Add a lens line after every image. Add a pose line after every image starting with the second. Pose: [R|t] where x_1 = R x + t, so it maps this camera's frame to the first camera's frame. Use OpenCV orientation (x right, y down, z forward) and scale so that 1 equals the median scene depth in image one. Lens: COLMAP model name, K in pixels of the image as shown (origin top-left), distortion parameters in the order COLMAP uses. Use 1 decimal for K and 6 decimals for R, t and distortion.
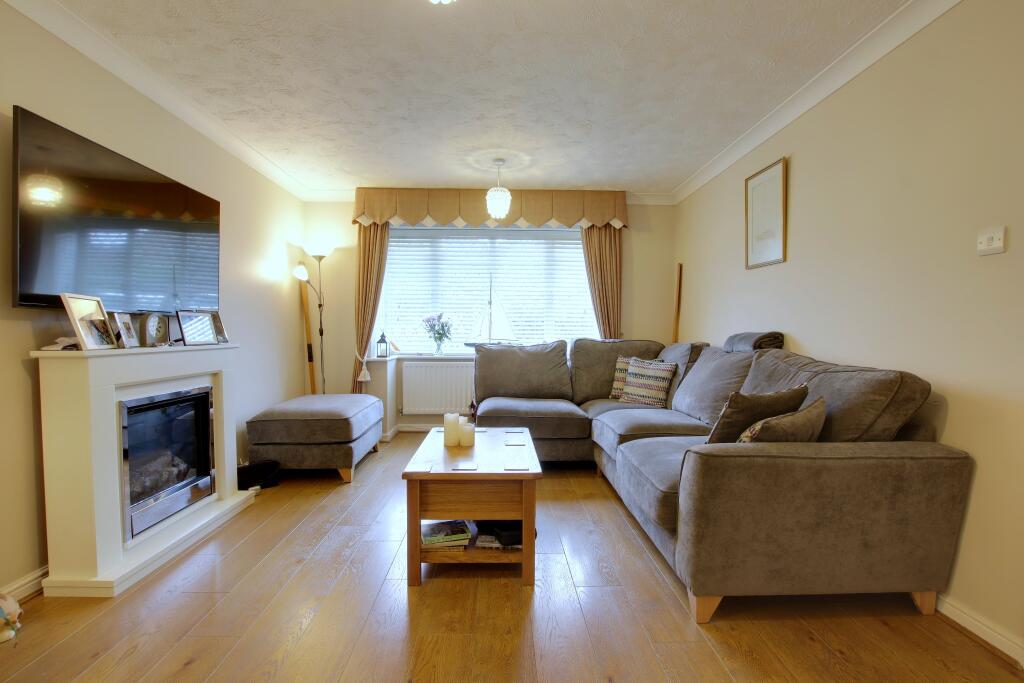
lens RADIAL K [[472.9, 0, 512.3], [0, 472.9, 341.1], [0, 0, 1]] dist [-0.024974, -0.000471]
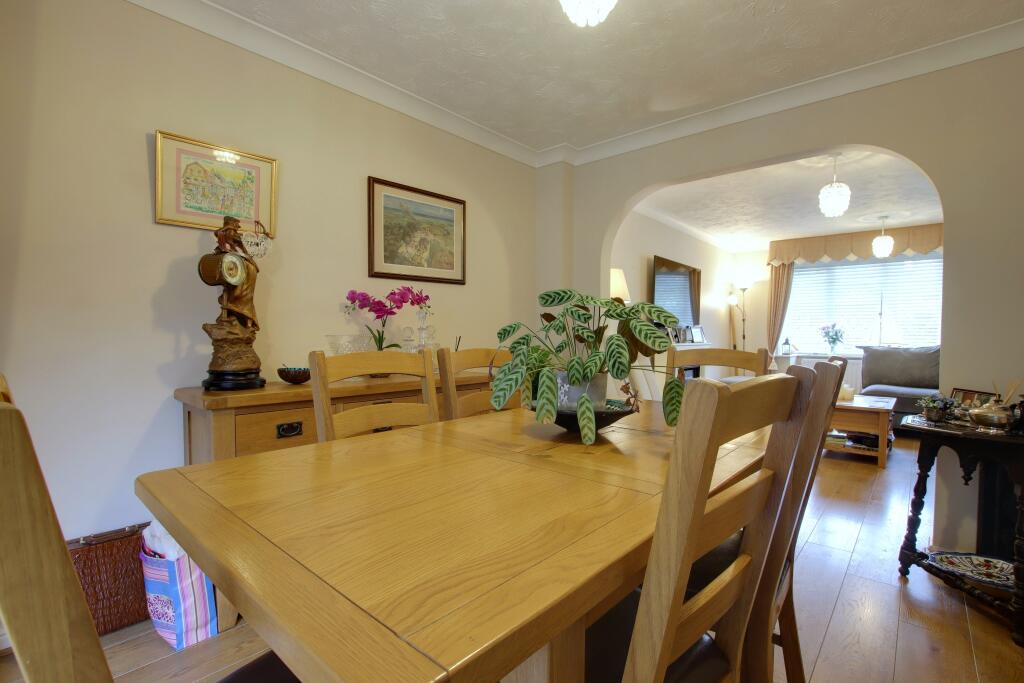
lens RADIAL K [[472.9, 0, 511.4], [0, 472.9, 350.4], [0, 0, 1]] dist [-0.024974, -0.000471]
pose [[0.725608, 0.021066, -0.687785, 0.107195], [-0.016040, 0.999777, 0.013700, 0.016324], [0.687921, 0.001091, 0.725785, -0.657319]]
